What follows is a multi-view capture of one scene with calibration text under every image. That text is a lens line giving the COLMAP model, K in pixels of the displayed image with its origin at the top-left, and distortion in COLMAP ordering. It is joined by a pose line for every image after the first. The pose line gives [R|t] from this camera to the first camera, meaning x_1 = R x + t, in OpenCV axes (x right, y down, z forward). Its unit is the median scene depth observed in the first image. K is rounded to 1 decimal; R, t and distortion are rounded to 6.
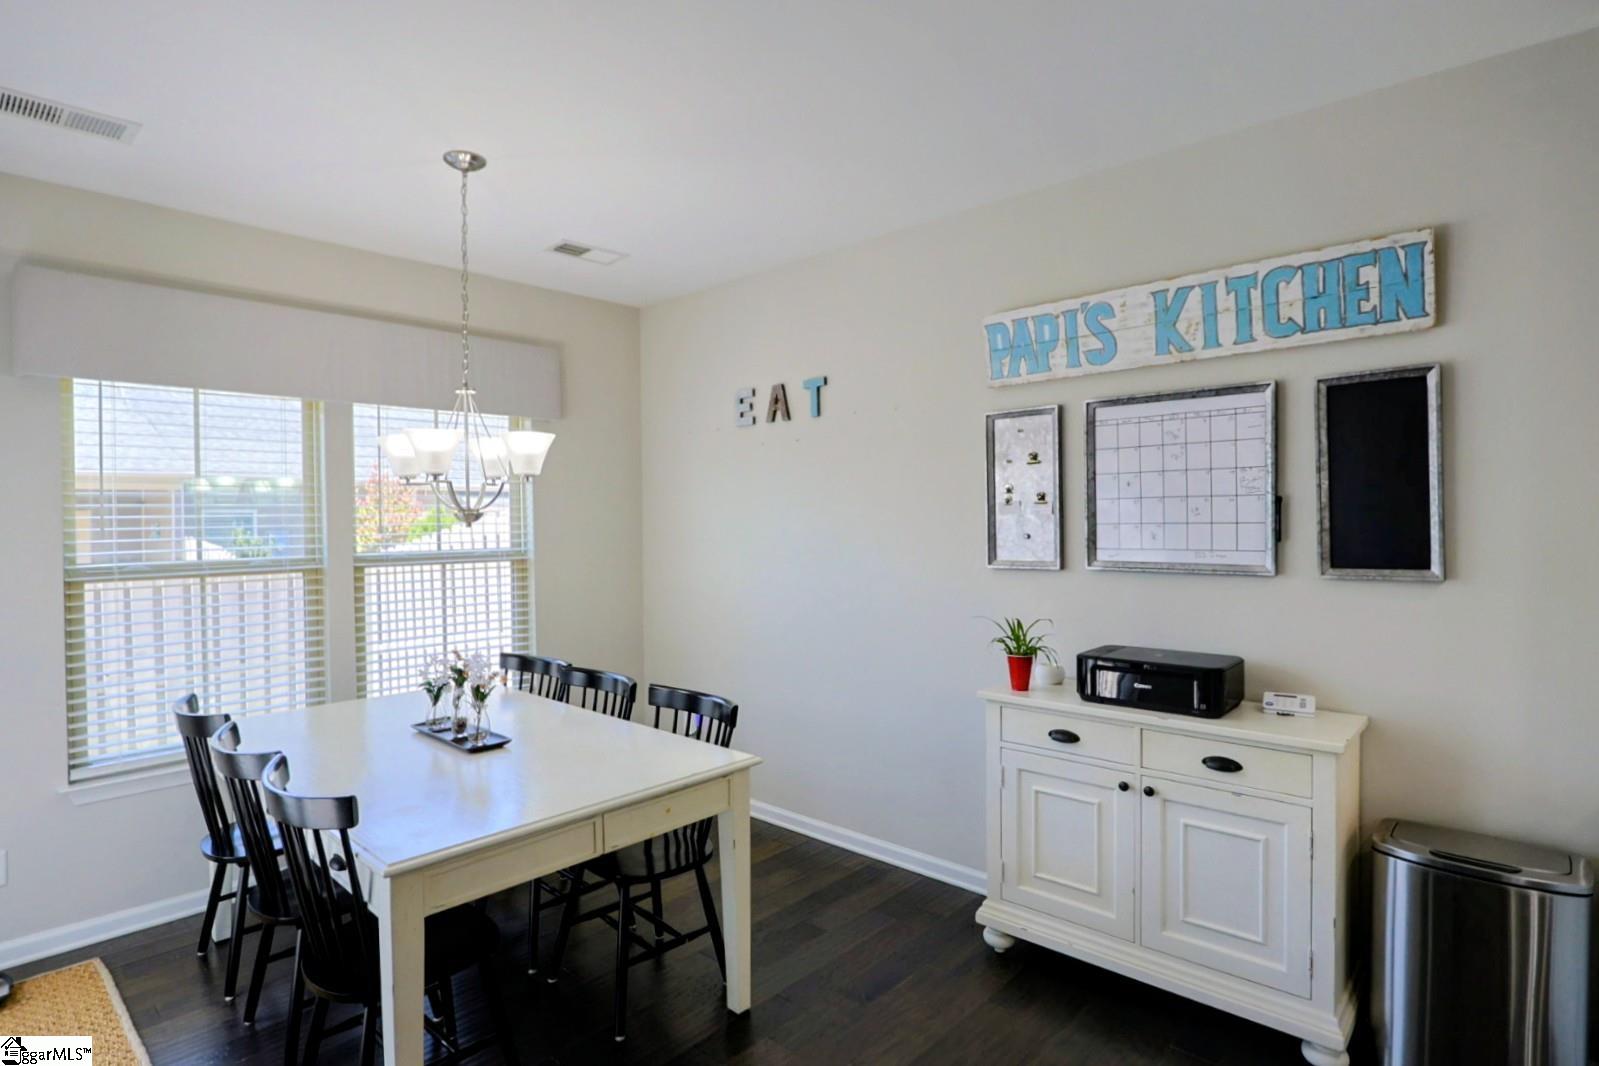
lens RADIAL K [[814.9, 0, 803.8], [0, 814.9, 532.4], [0, 0, 1]] dist [-0.006590, 0.002964]
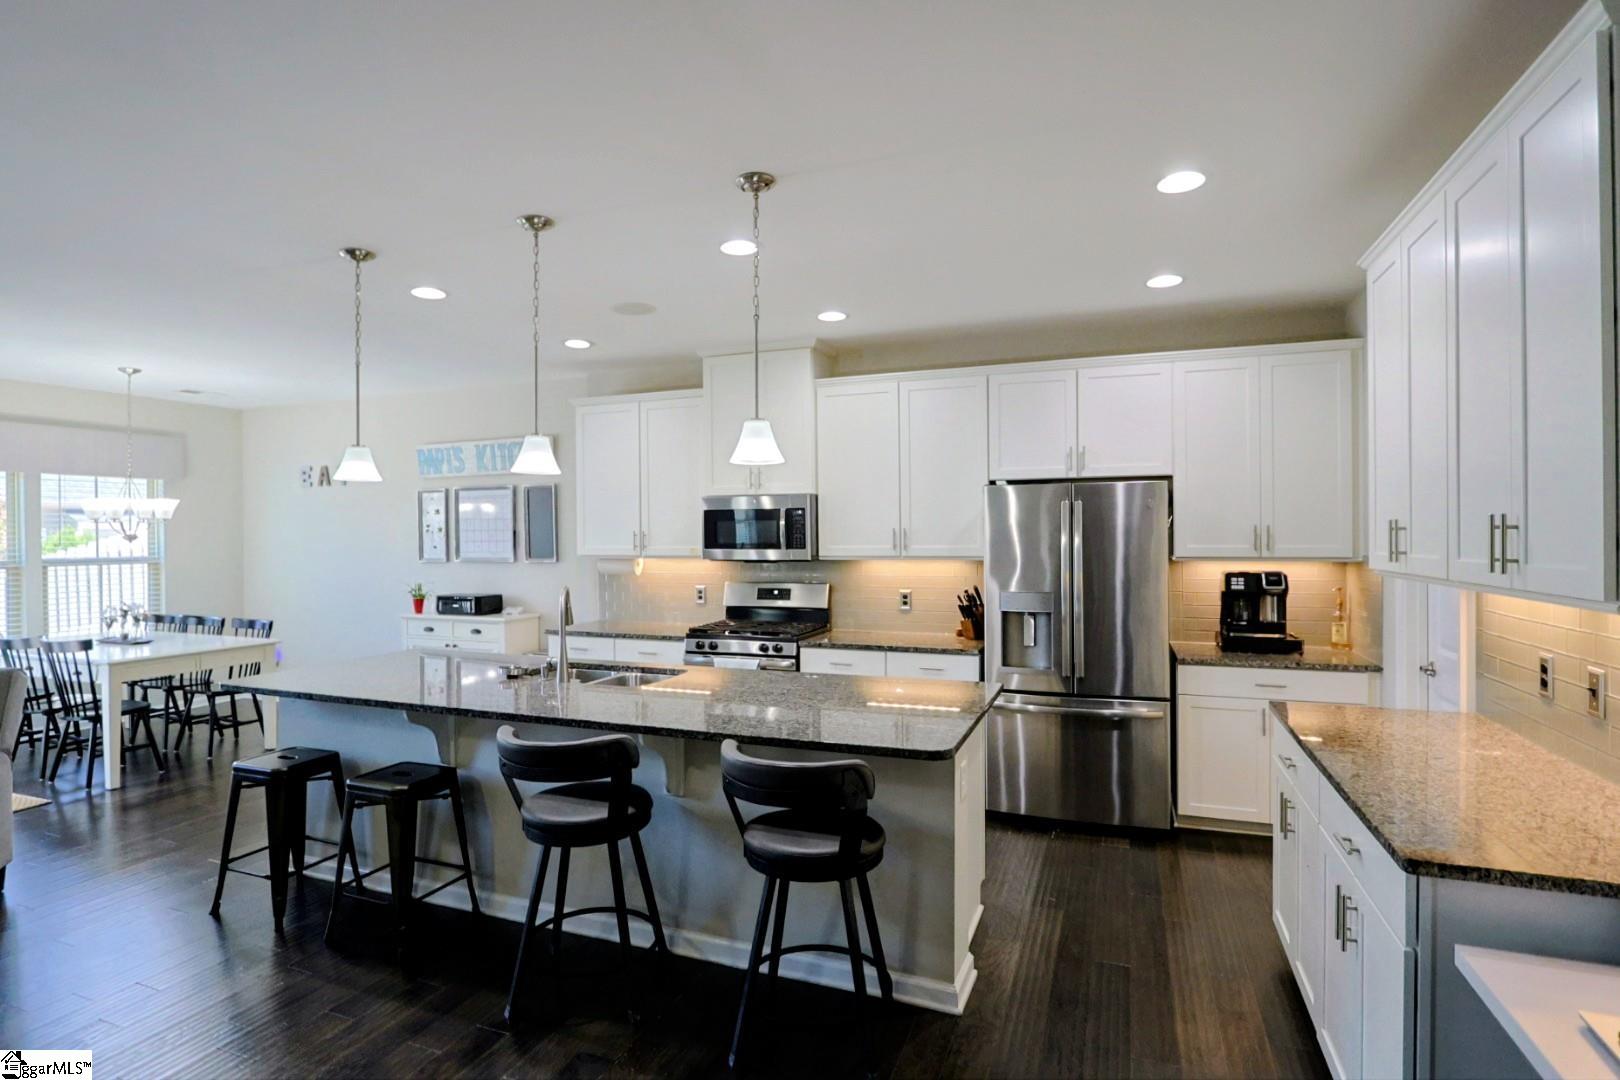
lens RADIAL K [[825.6, 0, 797.8], [0, 825.6, 537.4], [0, 0, 1]] dist [-0.006590, 0.002964]
pose [[0.939358, 0.001545, 0.342935, 0.443158], [0.004637, 0.999841, -0.017206, 0.022295], [-0.342907, 0.017753, 0.939202, -1.467342]]
